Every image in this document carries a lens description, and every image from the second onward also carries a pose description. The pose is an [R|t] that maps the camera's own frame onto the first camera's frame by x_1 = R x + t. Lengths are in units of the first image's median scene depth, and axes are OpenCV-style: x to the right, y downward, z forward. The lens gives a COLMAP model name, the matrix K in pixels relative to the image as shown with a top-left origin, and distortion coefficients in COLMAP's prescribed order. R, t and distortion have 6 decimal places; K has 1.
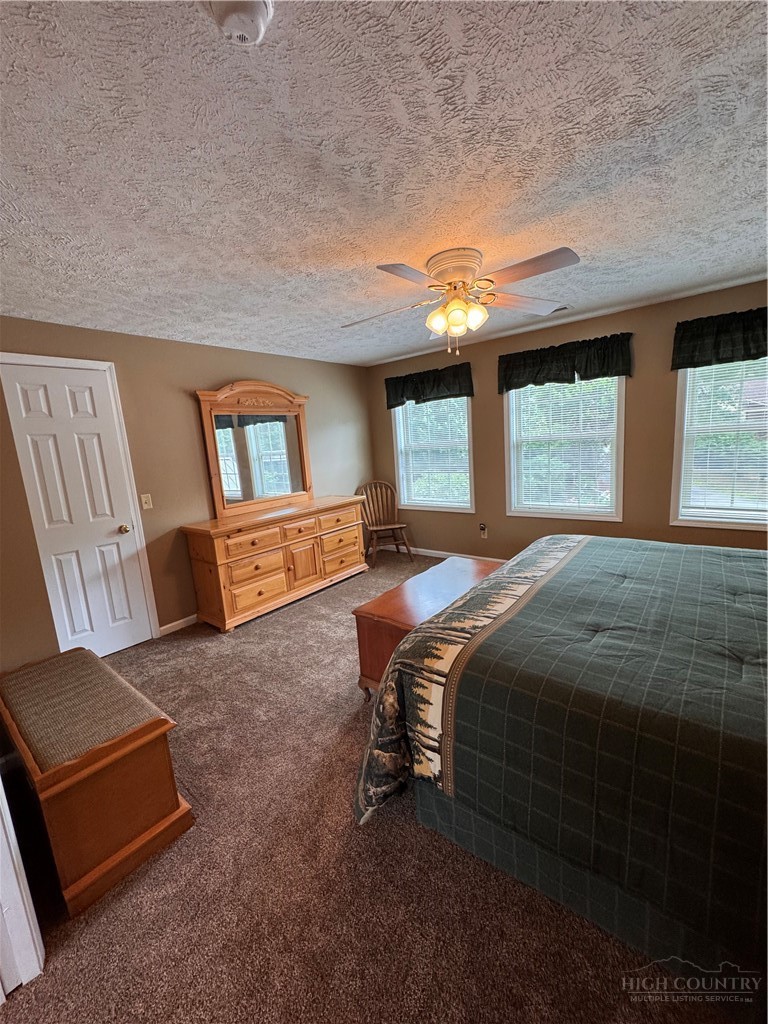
lens RADIAL K [[409.5, 0, 383.2], [0, 409.5, 510.1], [0, 0, 1]] dist [-0.005678, 0.001429]
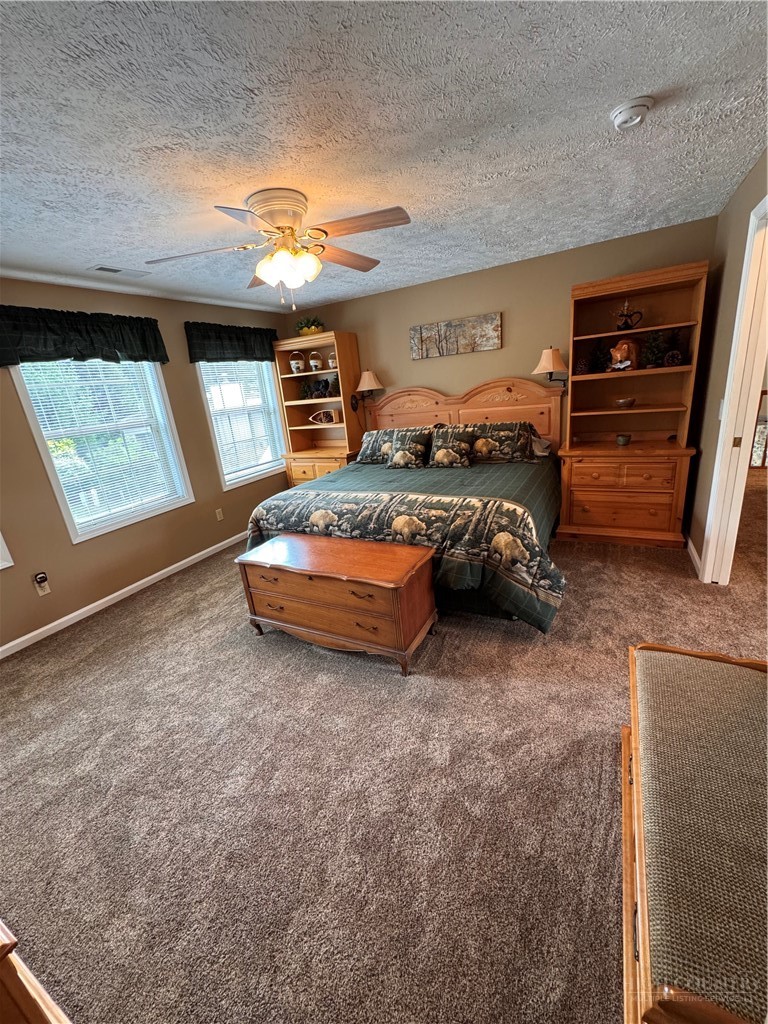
lens RADIAL K [[409.5, 0, 383.5], [0, 409.5, 511.1], [0, 0, 1]] dist [-0.005678, 0.001429]
pose [[-0.174983, -0.221685, 0.959290, -0.777050], [0.276574, 0.924023, 0.263984, -0.131729], [-0.944927, 0.311507, -0.100376, 0.924070]]
